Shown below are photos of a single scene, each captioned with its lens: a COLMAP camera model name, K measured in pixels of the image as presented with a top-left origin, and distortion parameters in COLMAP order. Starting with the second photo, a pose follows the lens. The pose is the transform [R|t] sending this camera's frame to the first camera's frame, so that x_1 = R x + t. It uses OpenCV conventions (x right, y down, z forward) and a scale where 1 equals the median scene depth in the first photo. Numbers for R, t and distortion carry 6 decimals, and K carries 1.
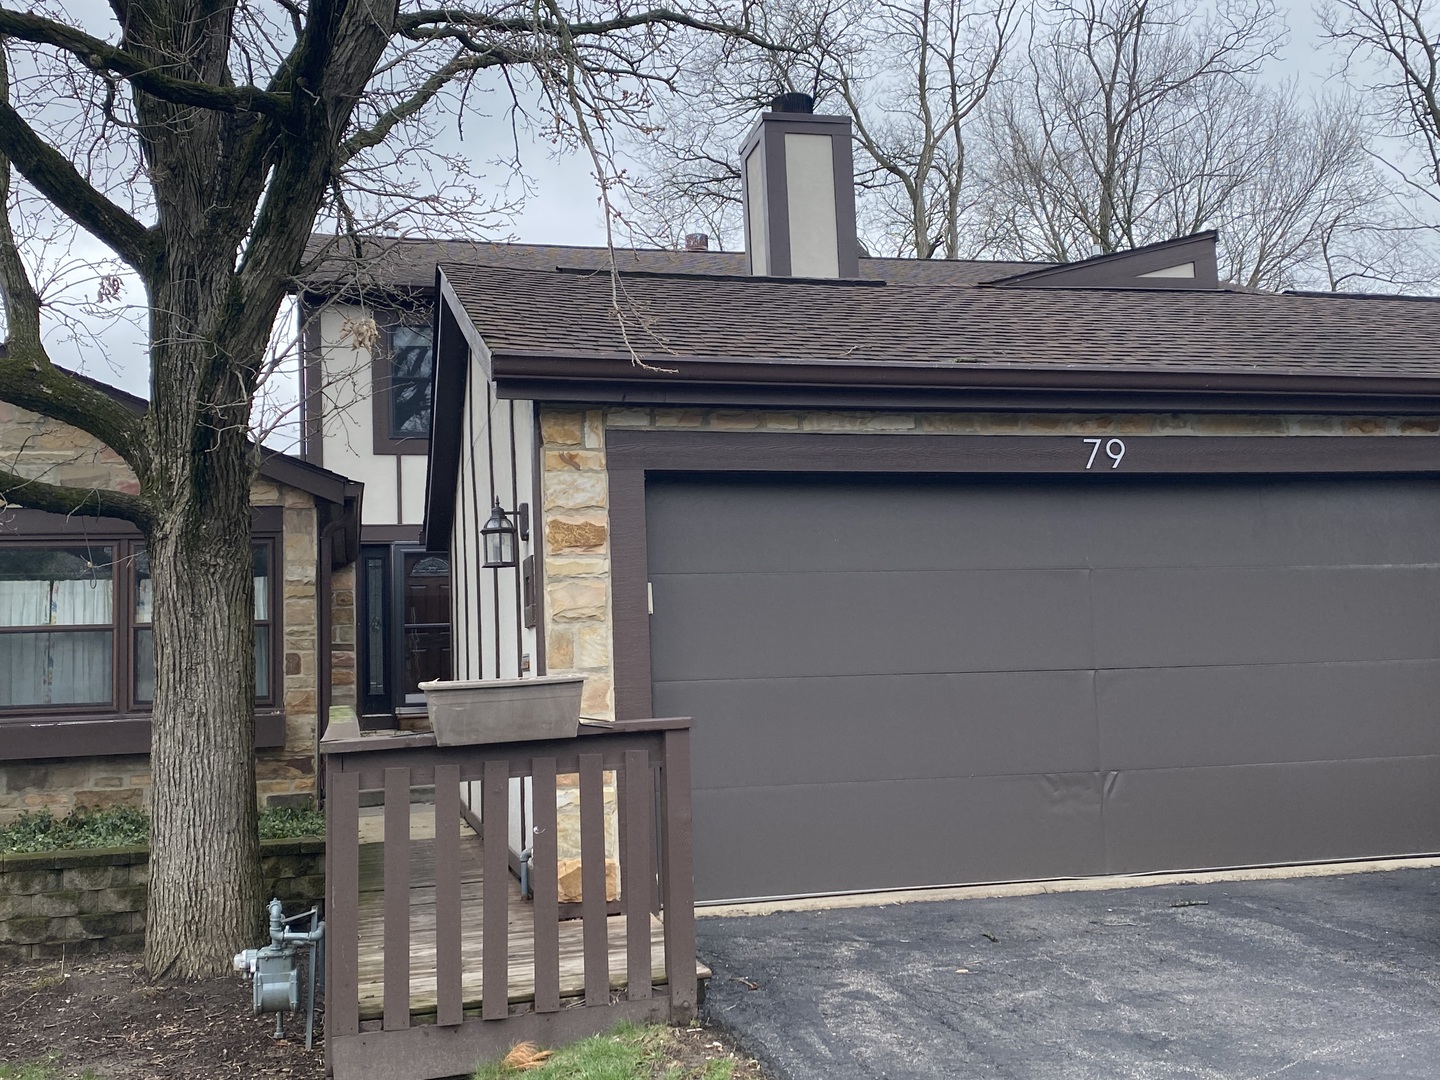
lens RADIAL K [[1446.9, 0, 721.4], [0, 1446.9, 531.9], [0, 0, 1]] dist [0.077002, -0.015892]
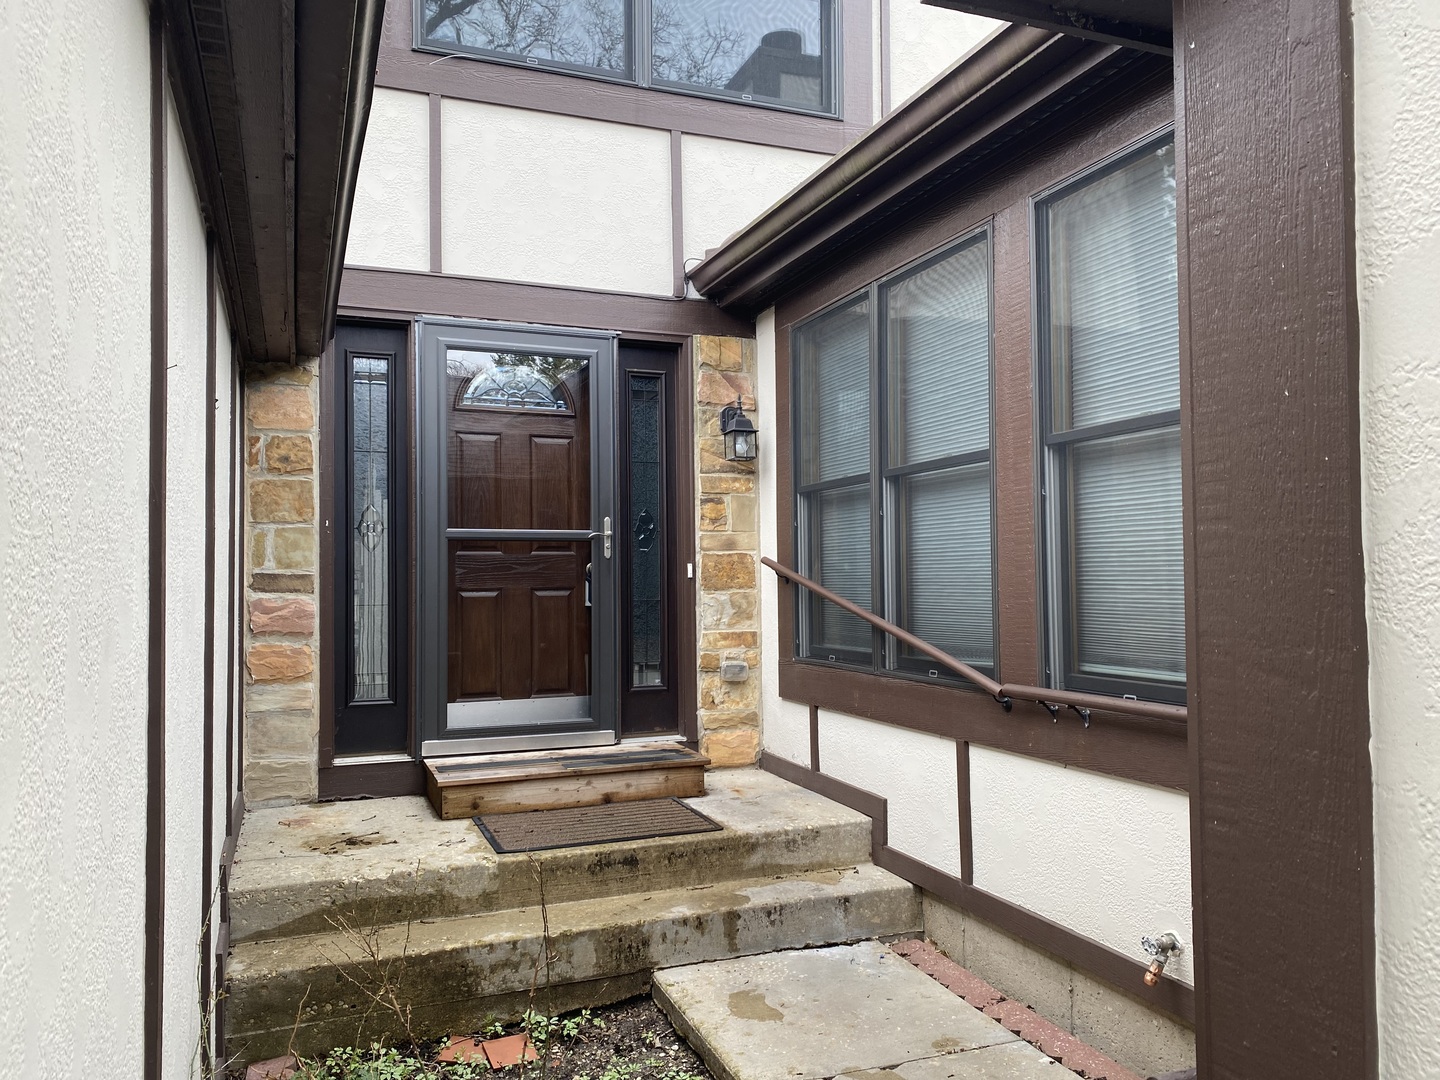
lens RADIAL K [[1104.8, 0, 717.2], [0, 1104.8, 538.0], [0, 0, 1]] dist [-0.004217, -0.003429]
pose [[0.992650, 0.032159, 0.116669, -0.269242], [-0.039990, 0.997056, 0.065418, 0.065915], [-0.114221, -0.069602, 0.991014, 1.041309]]
